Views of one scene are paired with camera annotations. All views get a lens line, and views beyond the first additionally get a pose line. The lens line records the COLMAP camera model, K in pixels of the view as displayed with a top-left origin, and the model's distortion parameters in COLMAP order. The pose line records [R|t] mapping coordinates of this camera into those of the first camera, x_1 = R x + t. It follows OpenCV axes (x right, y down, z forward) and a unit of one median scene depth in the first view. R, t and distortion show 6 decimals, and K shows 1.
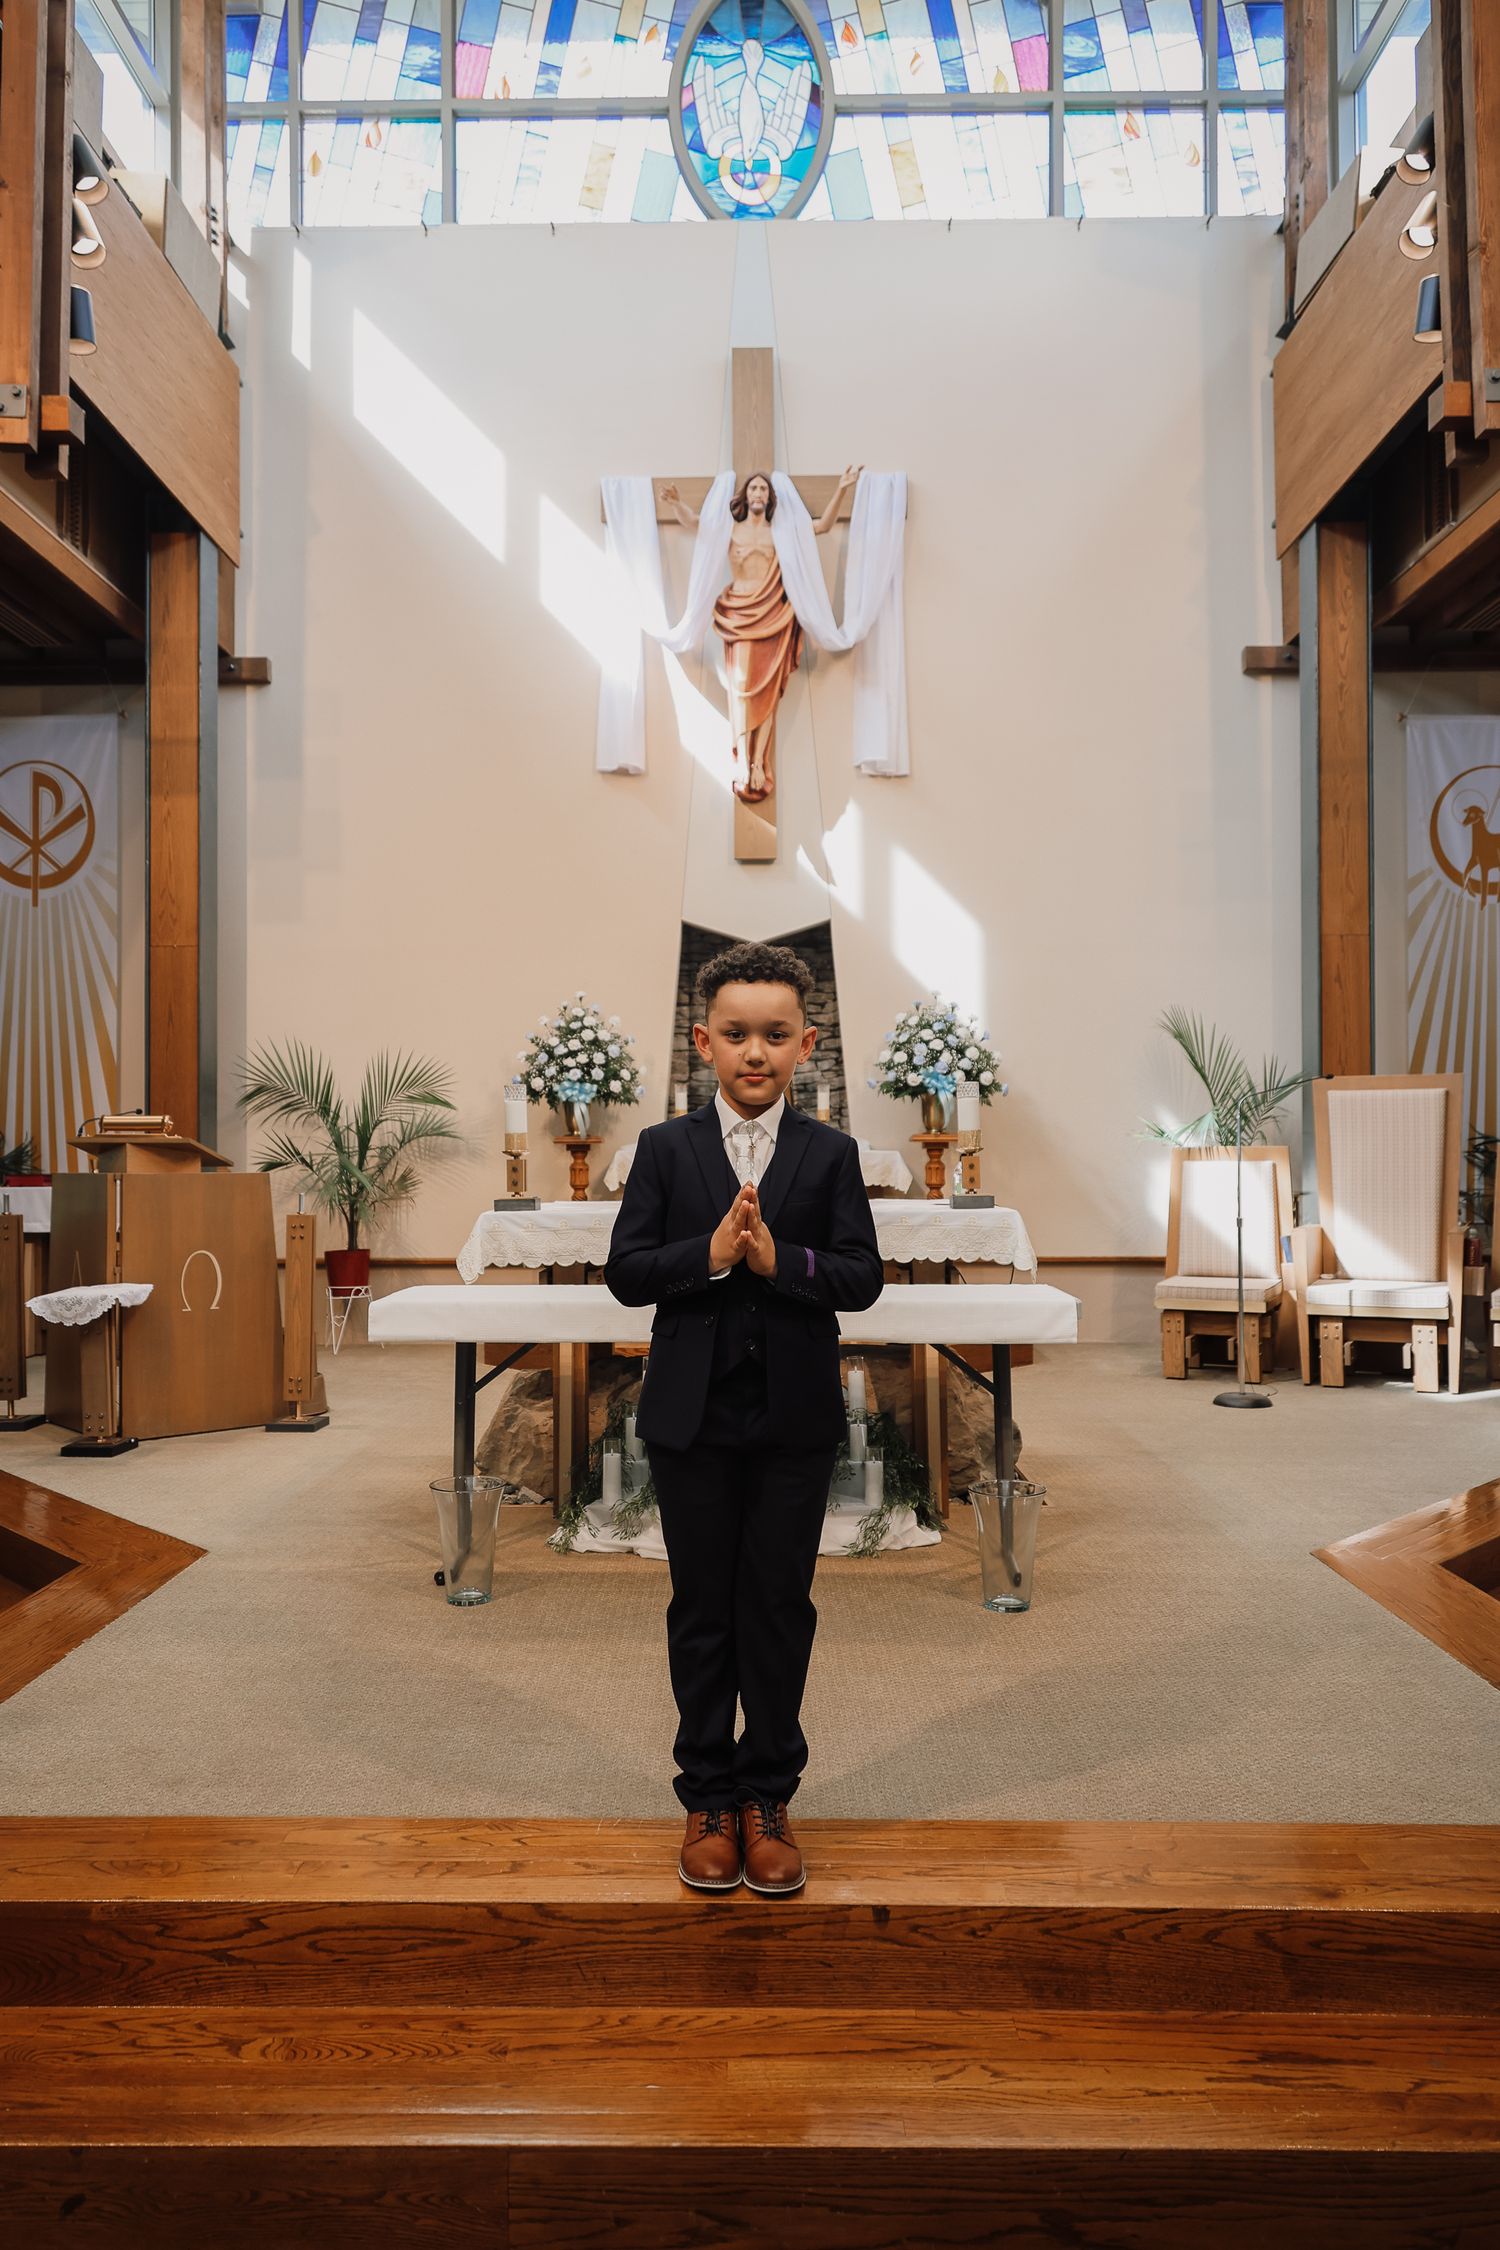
lens RADIAL K [[1579.2, 0, 744.5], [0, 1579.2, 1136.6], [0, 0, 1]] dist [0.004708, -0.003754]
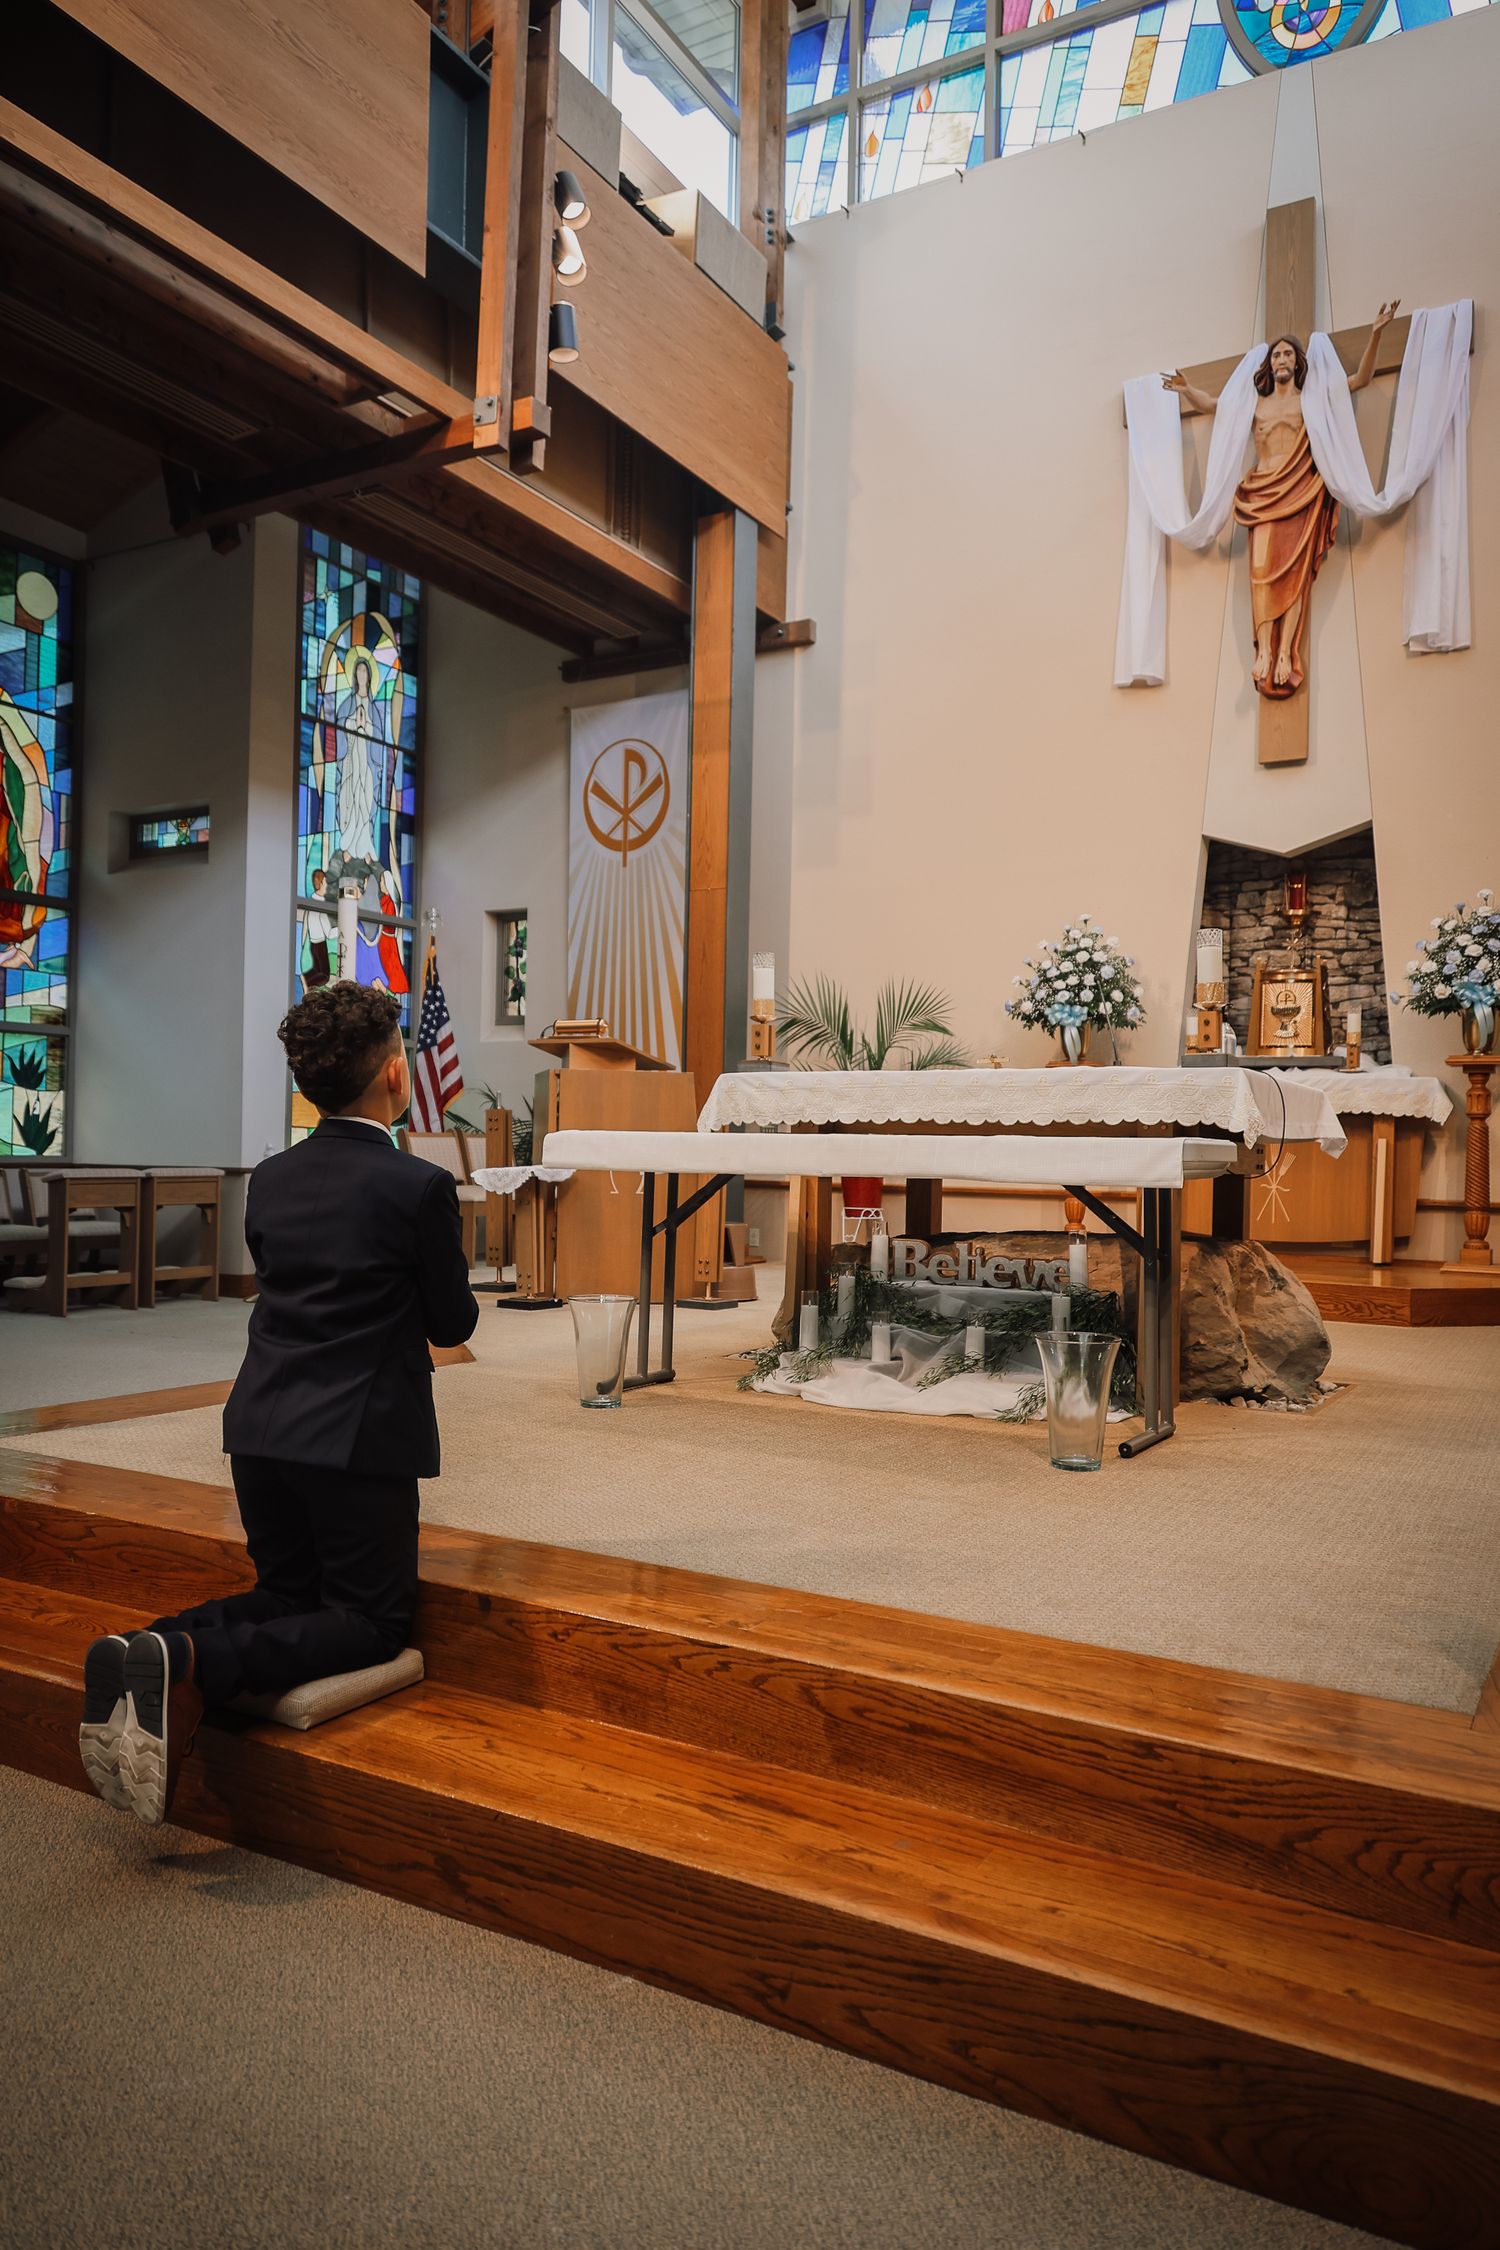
lens RADIAL K [[1579.2, 0, 697.5], [0, 1579.2, 1125.2], [0, 0, 1]] dist [0.004708, -0.003754]
pose [[0.868257, 0.014745, -0.495895, 0.175803], [-0.016949, 0.999856, 0.000055, 0.042592], [0.495824, 0.008357, 0.868383, 0.039568]]
